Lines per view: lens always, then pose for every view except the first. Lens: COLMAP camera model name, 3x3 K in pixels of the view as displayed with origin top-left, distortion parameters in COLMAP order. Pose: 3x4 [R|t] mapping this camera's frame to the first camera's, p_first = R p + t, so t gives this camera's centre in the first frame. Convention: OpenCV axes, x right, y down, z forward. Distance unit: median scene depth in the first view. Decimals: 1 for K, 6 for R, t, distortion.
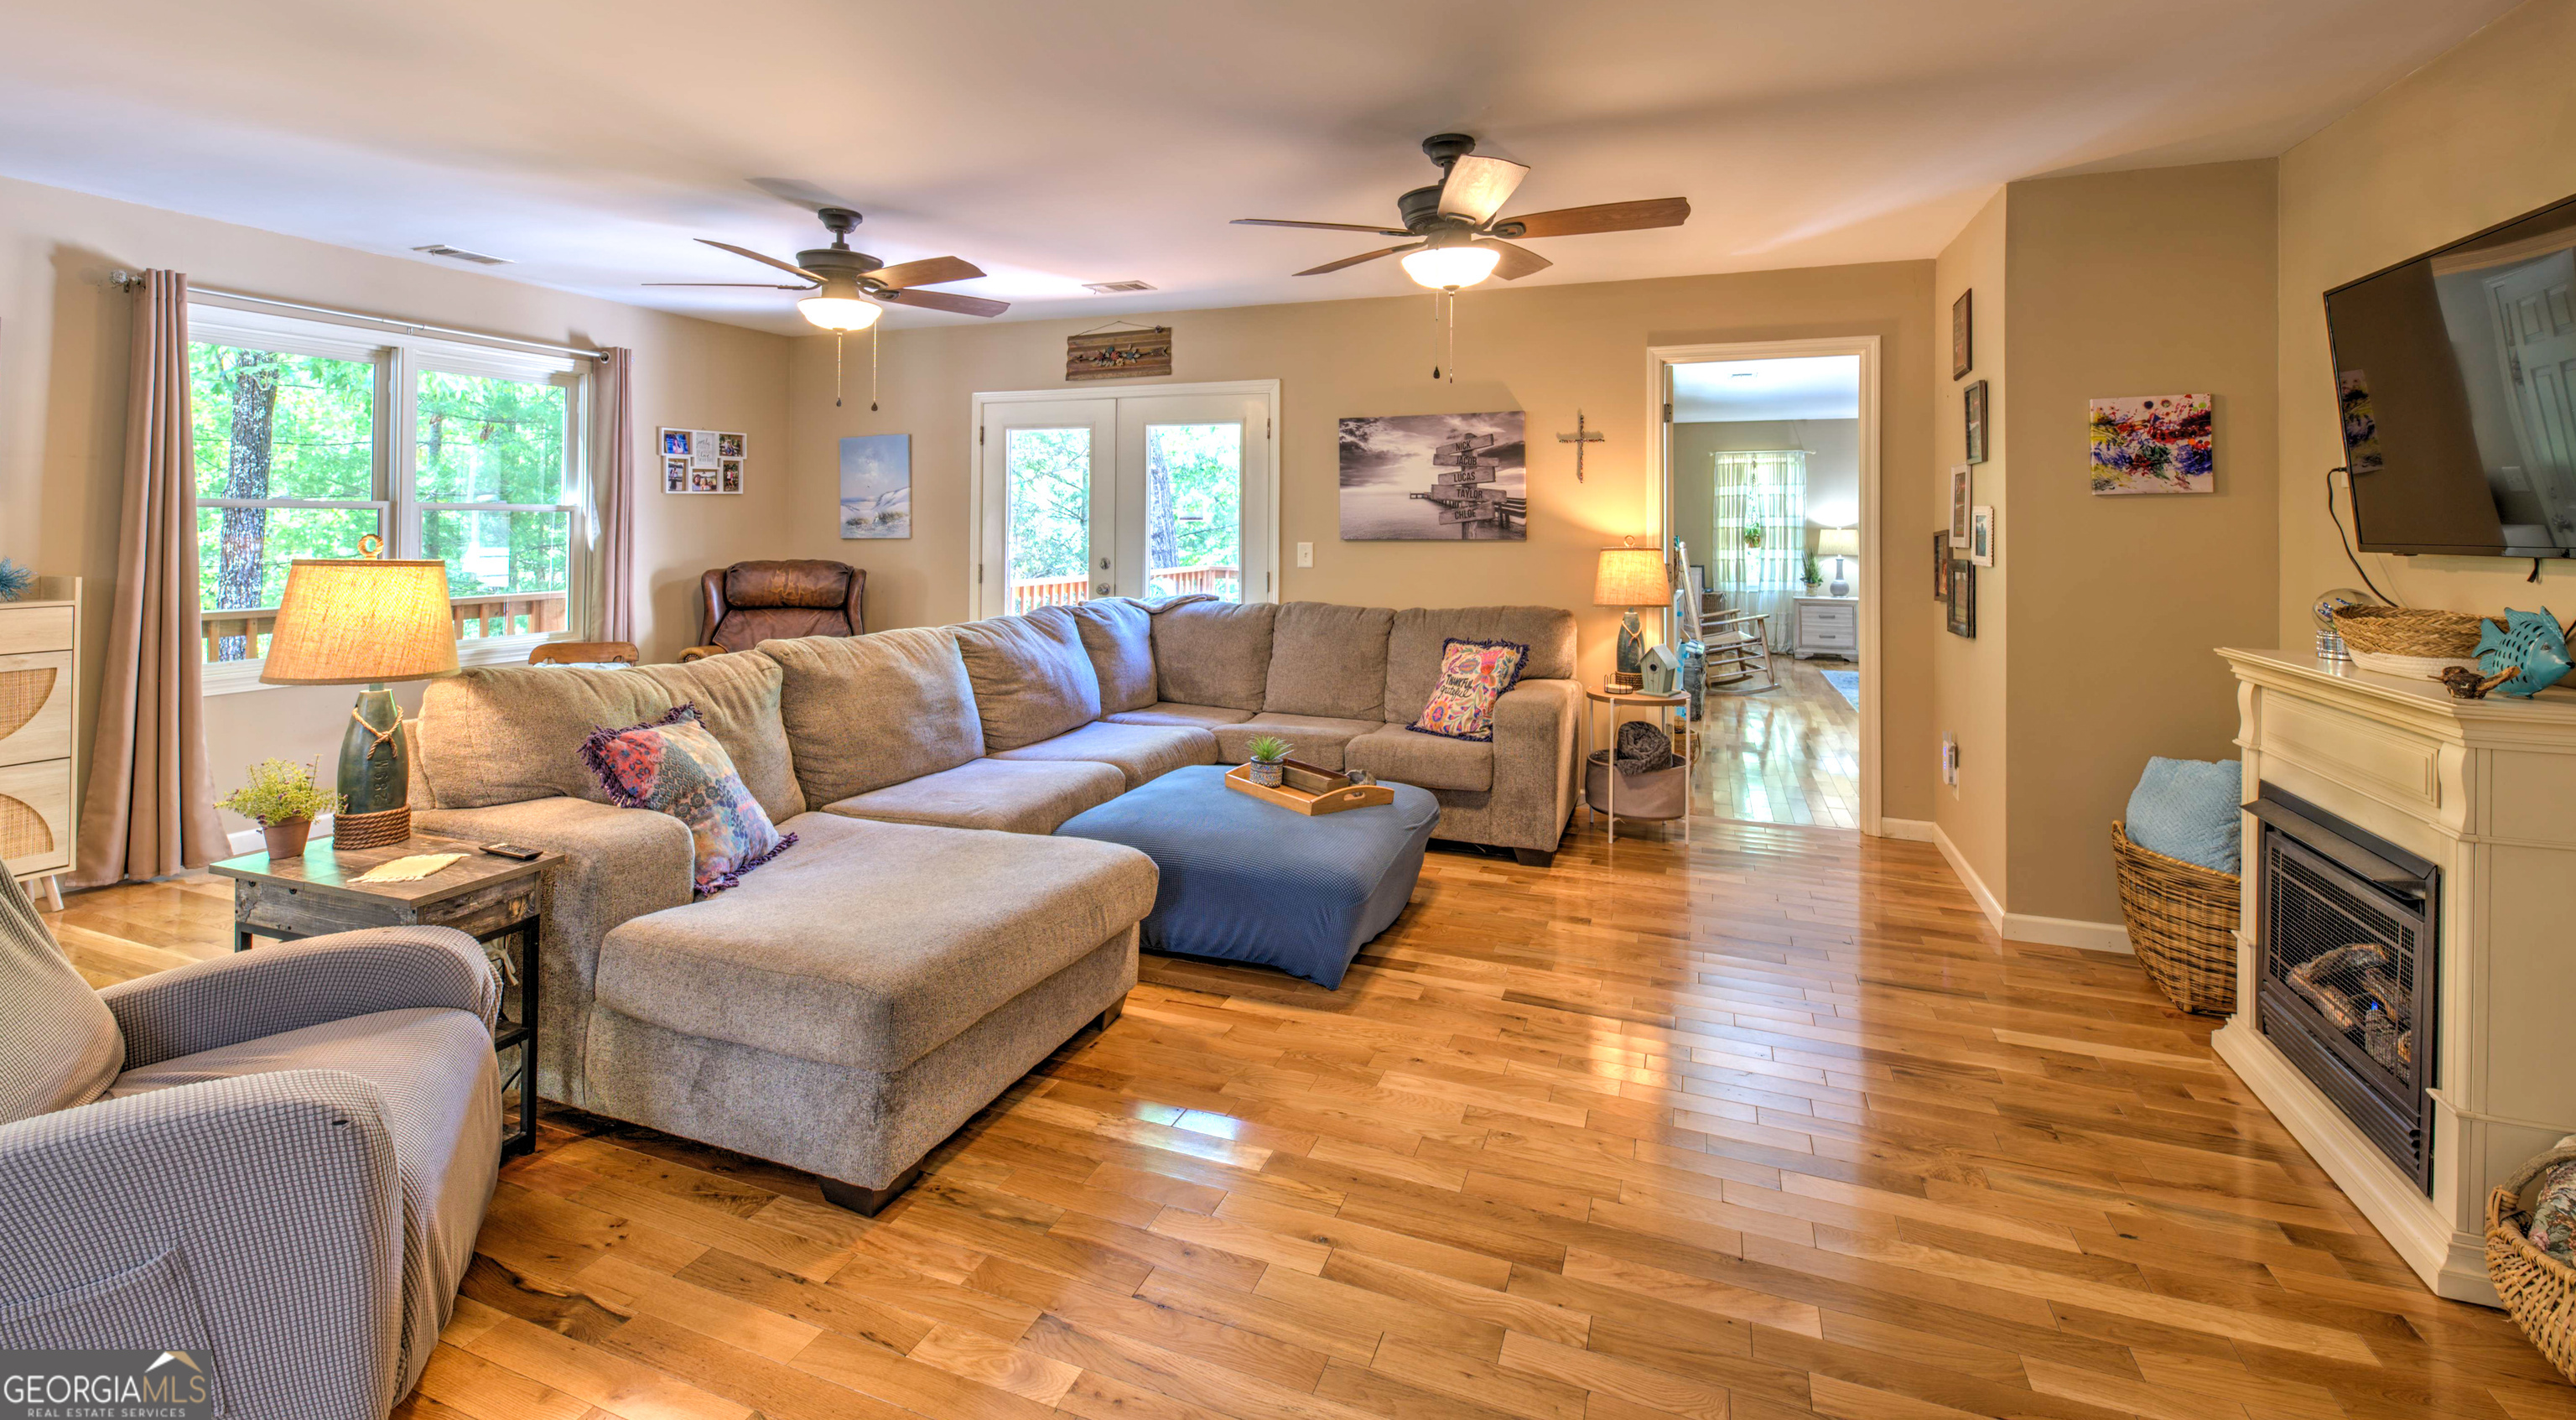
lens RADIAL K [[1090.5, 0, 1303.5], [0, 1090.5, 509.1], [0, 0, 1]] dist [-0.001531, -0.001188]
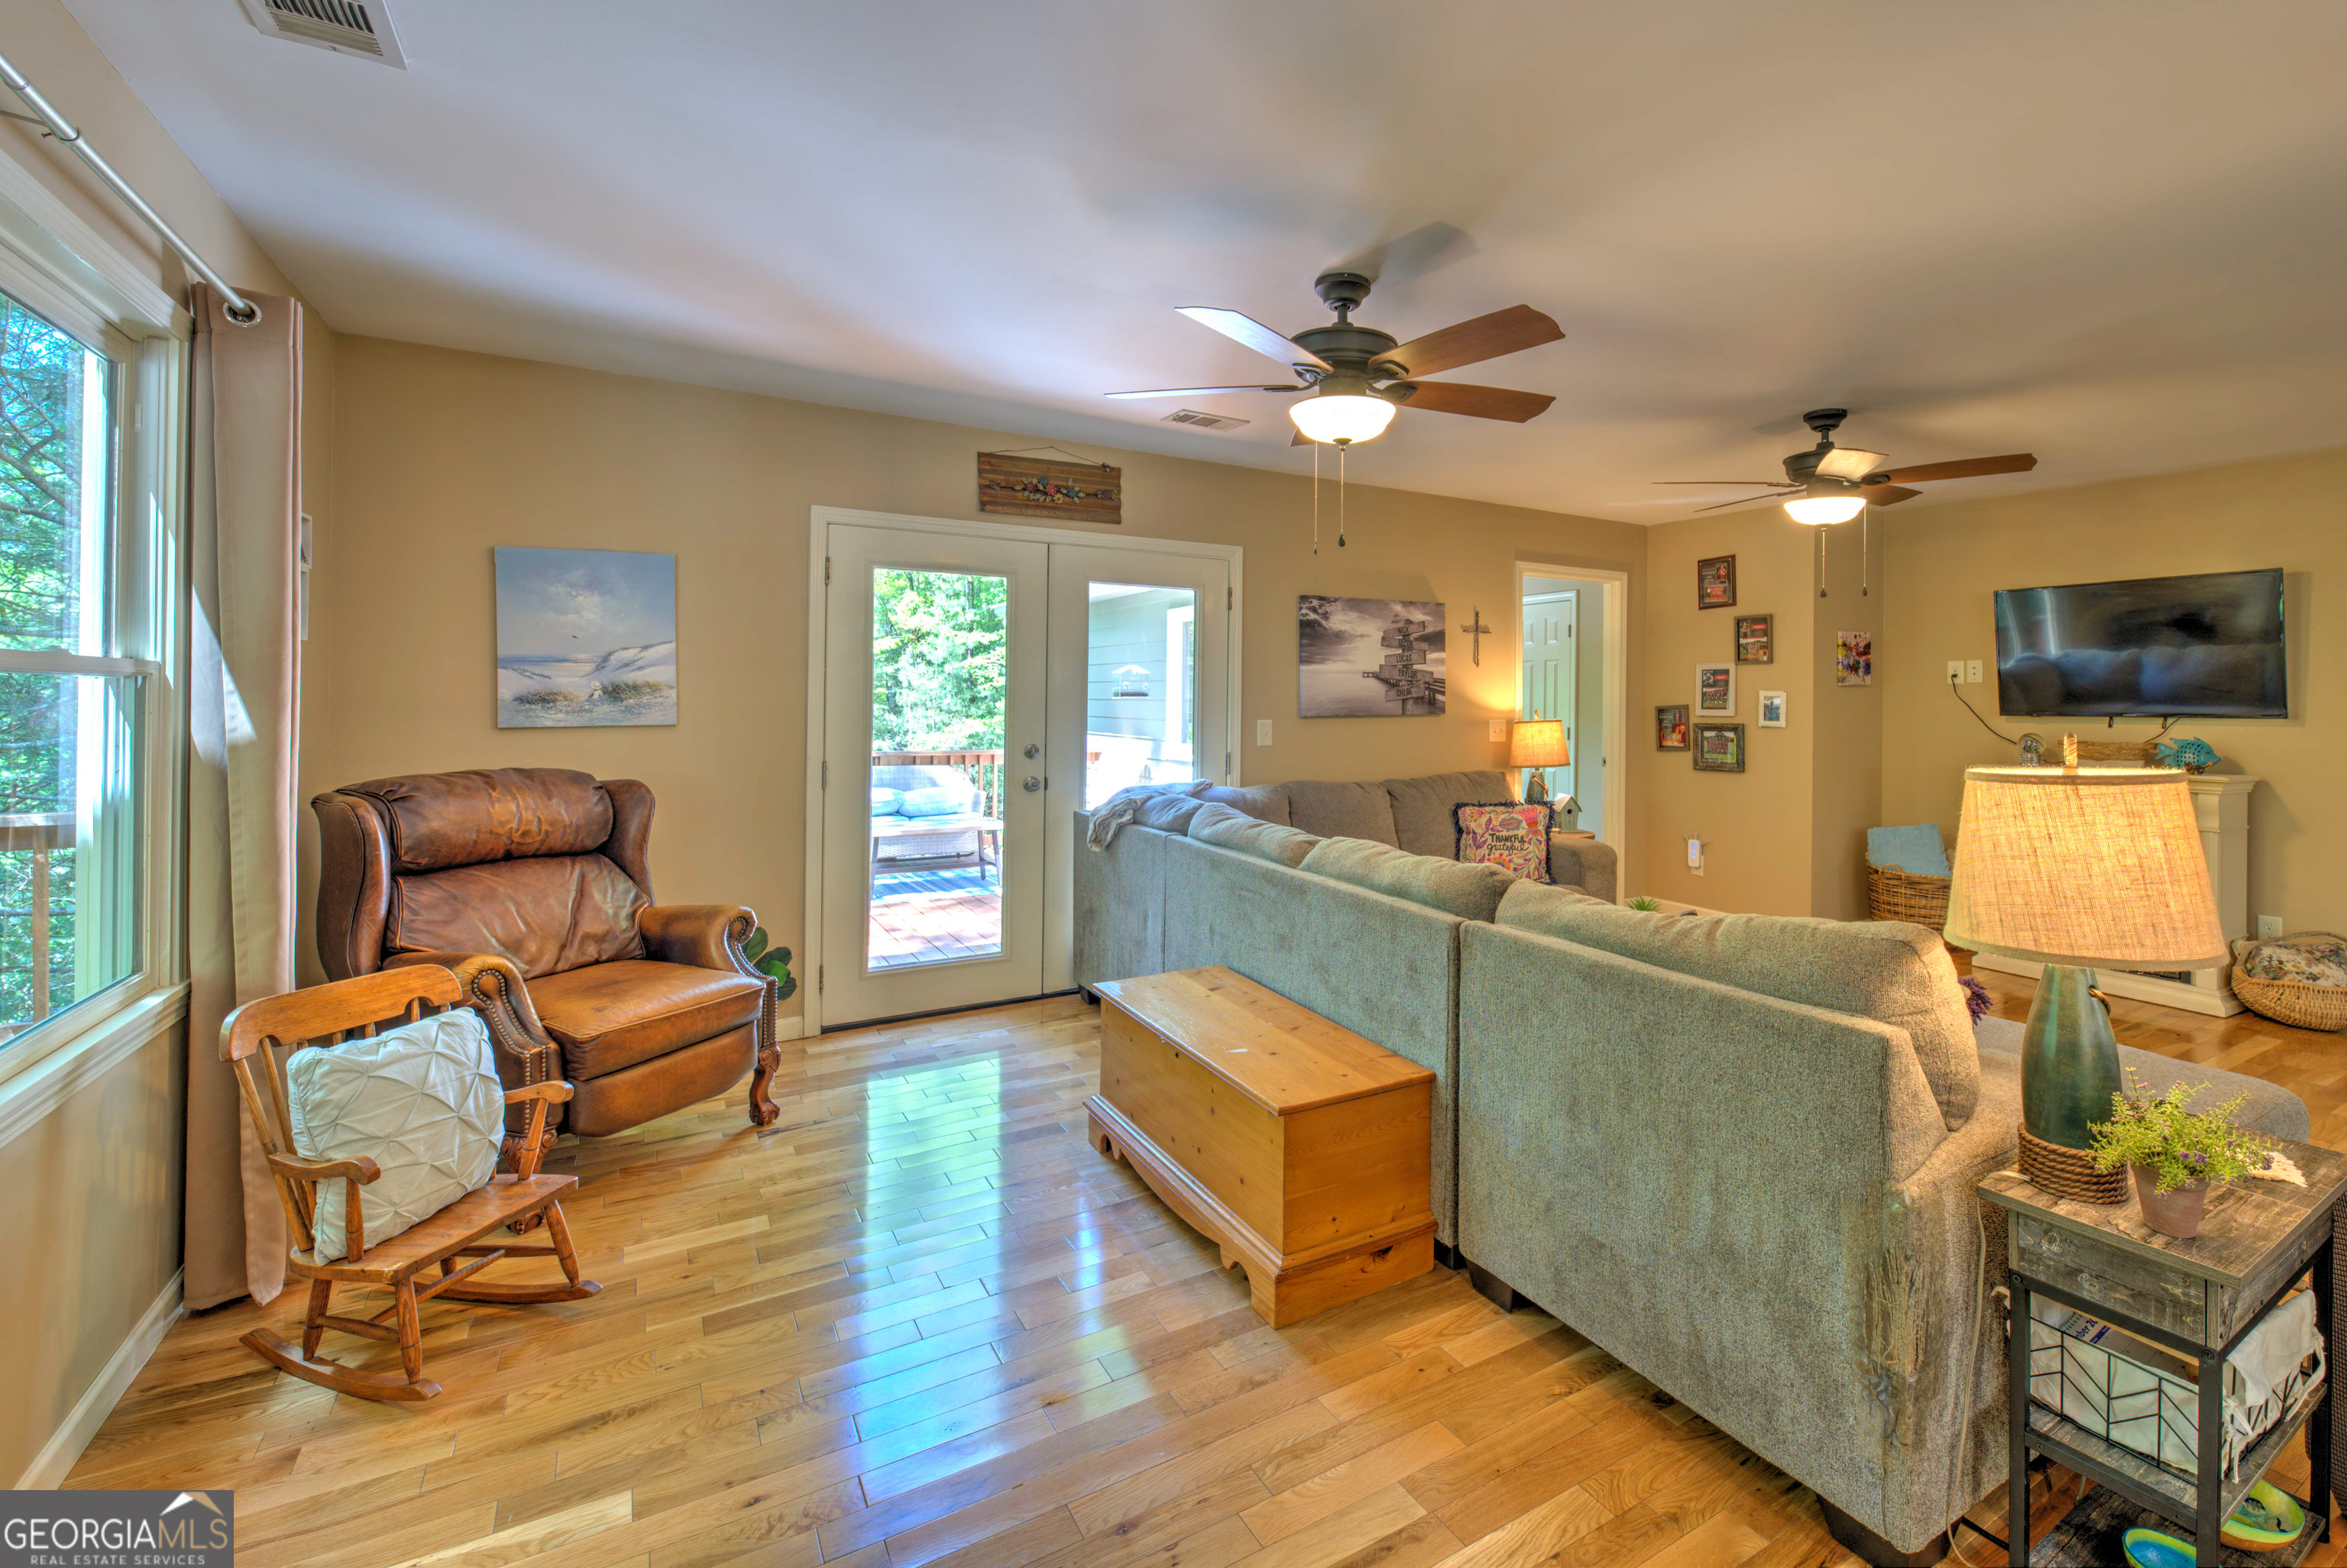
lens RADIAL K [[1042.8, 0, 1282.7], [0, 1042.8, 692.3], [0, 0, 1]] dist [0.000970, -0.003672]
pose [[0.600632, 0.002549, 0.799522, -0.767600], [-0.014262, 0.999870, 0.007527, -0.001211], [-0.799399, -0.015924, 0.600590, 0.458558]]
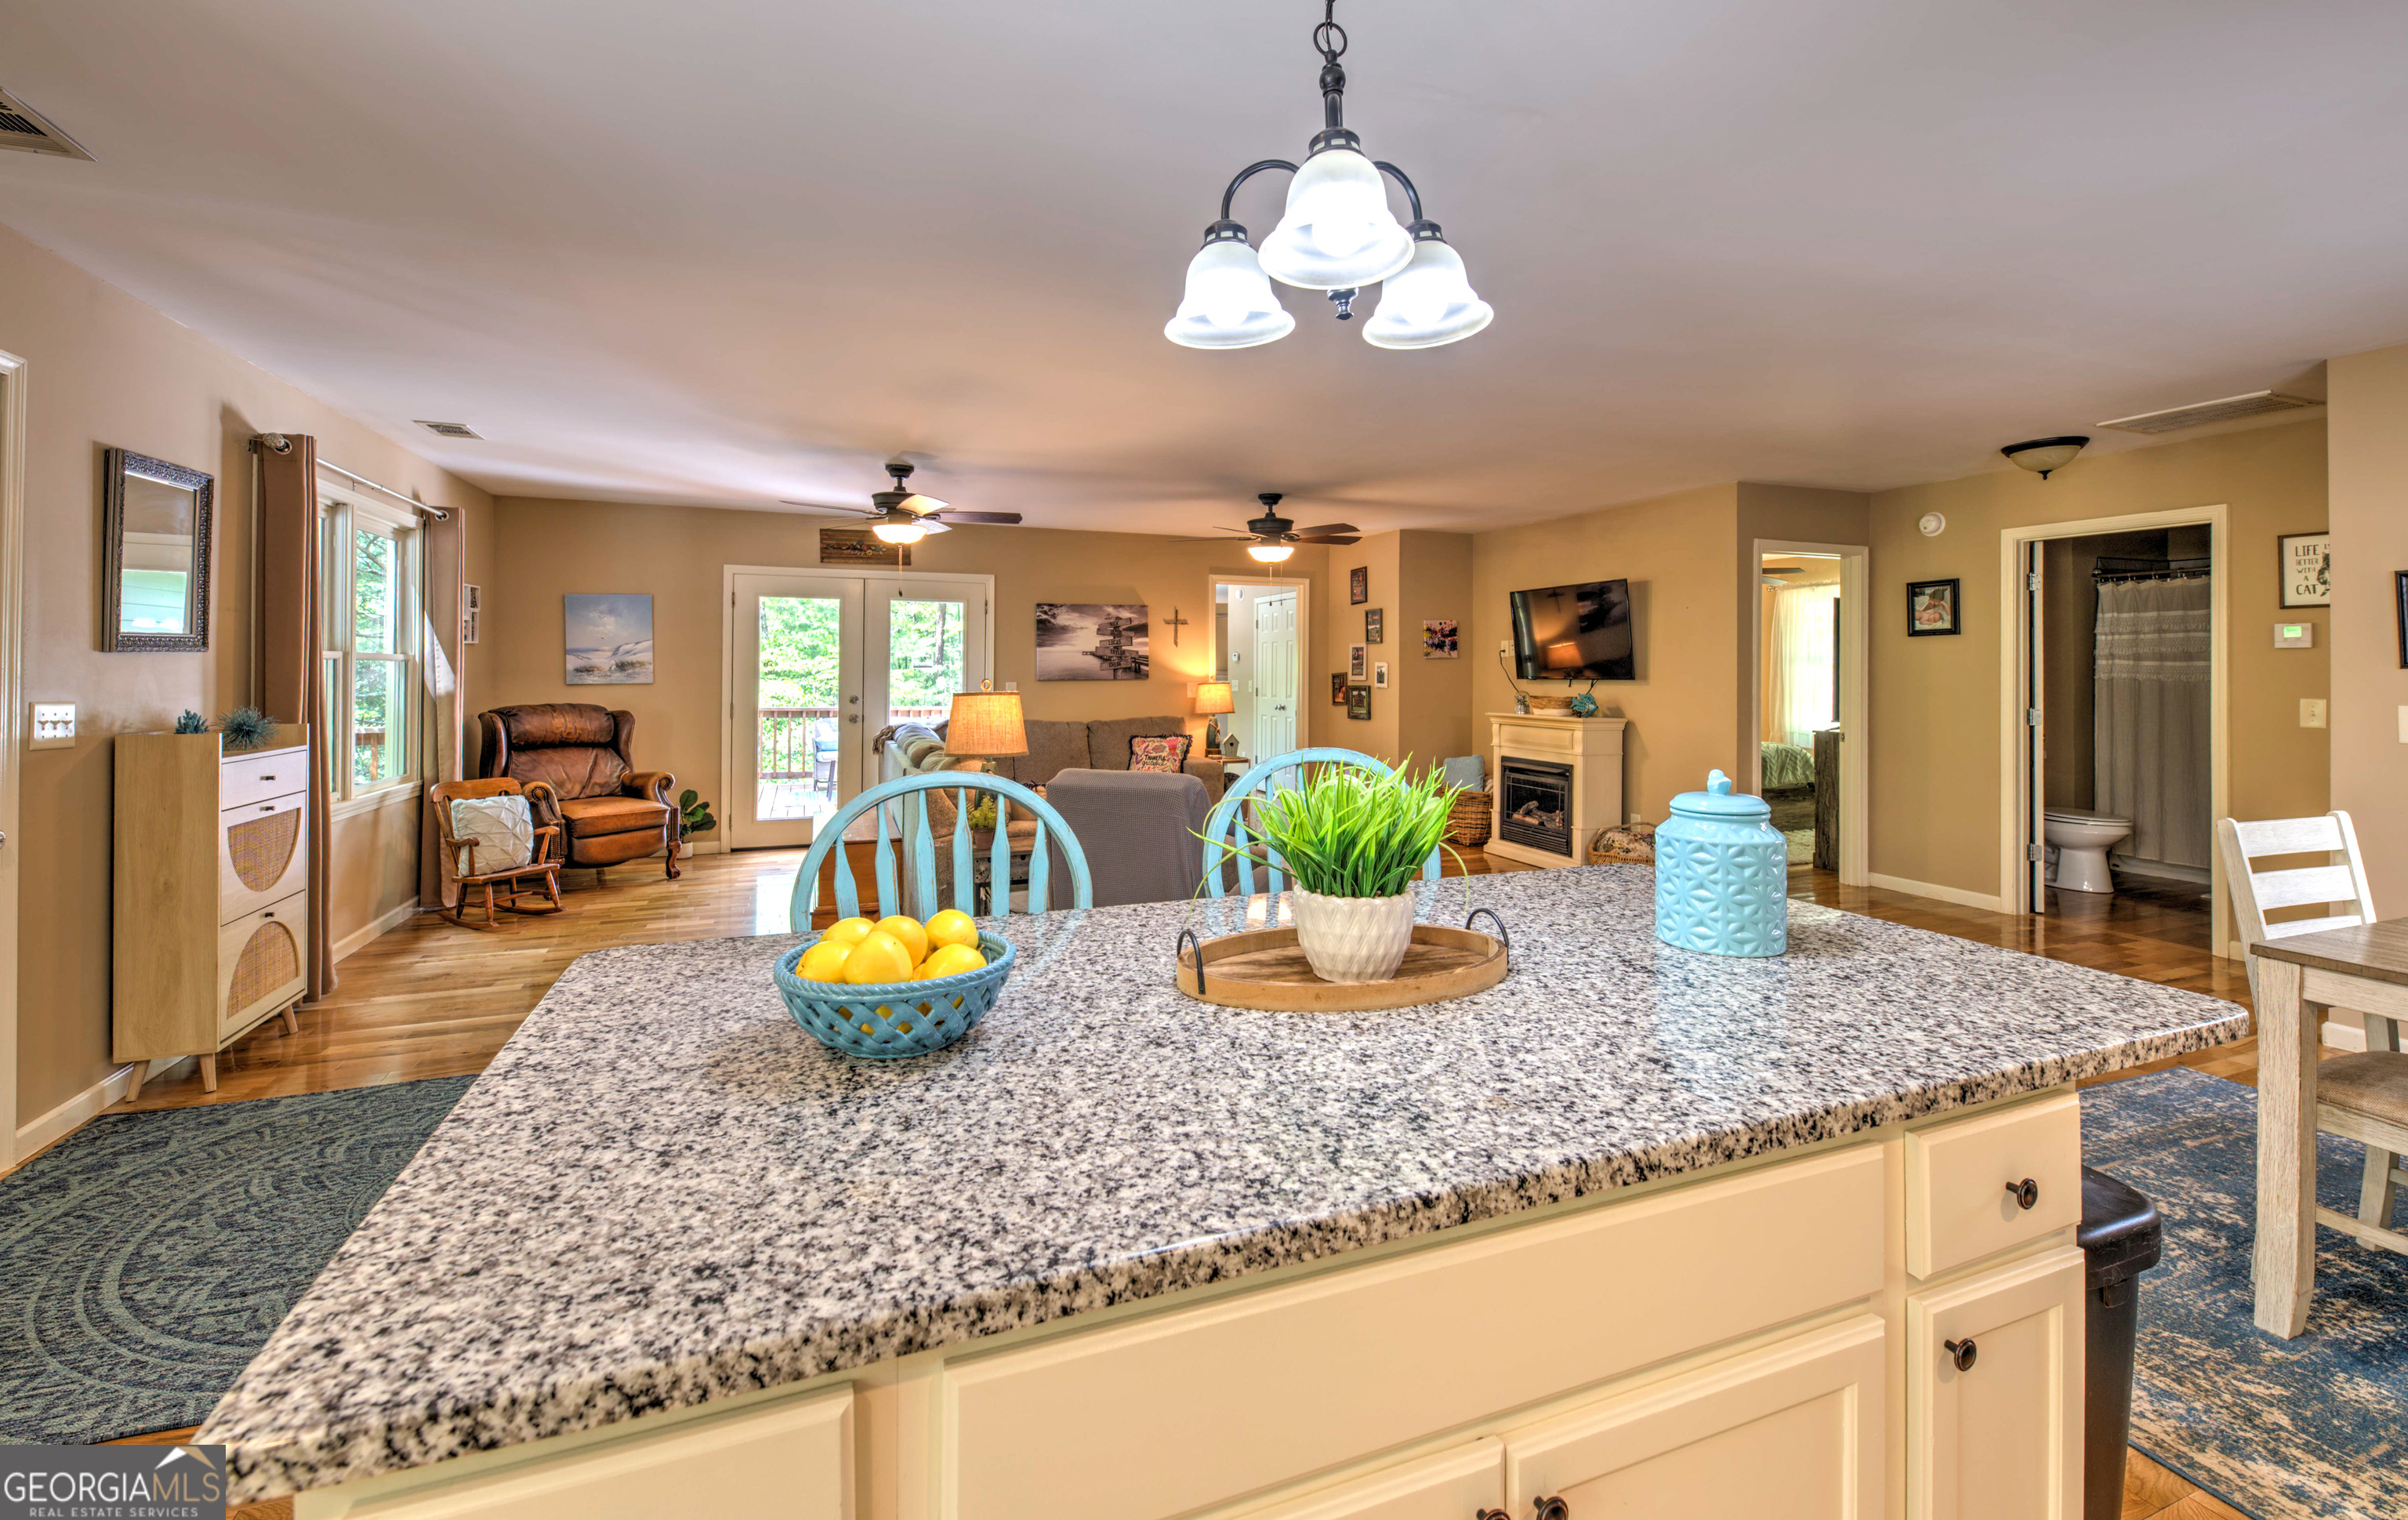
lens RADIAL K [[998.5, 0, 1190.4], [0, 998.5, 661.5], [0, 0, 1]] dist [0.001910, 0.000536]
pose [[0.741968, 0.002402, 0.670431, -0.802039], [-0.007763, 0.999957, 0.005010, -0.008122], [-0.670391, -0.008922, 0.741955, -0.231491]]
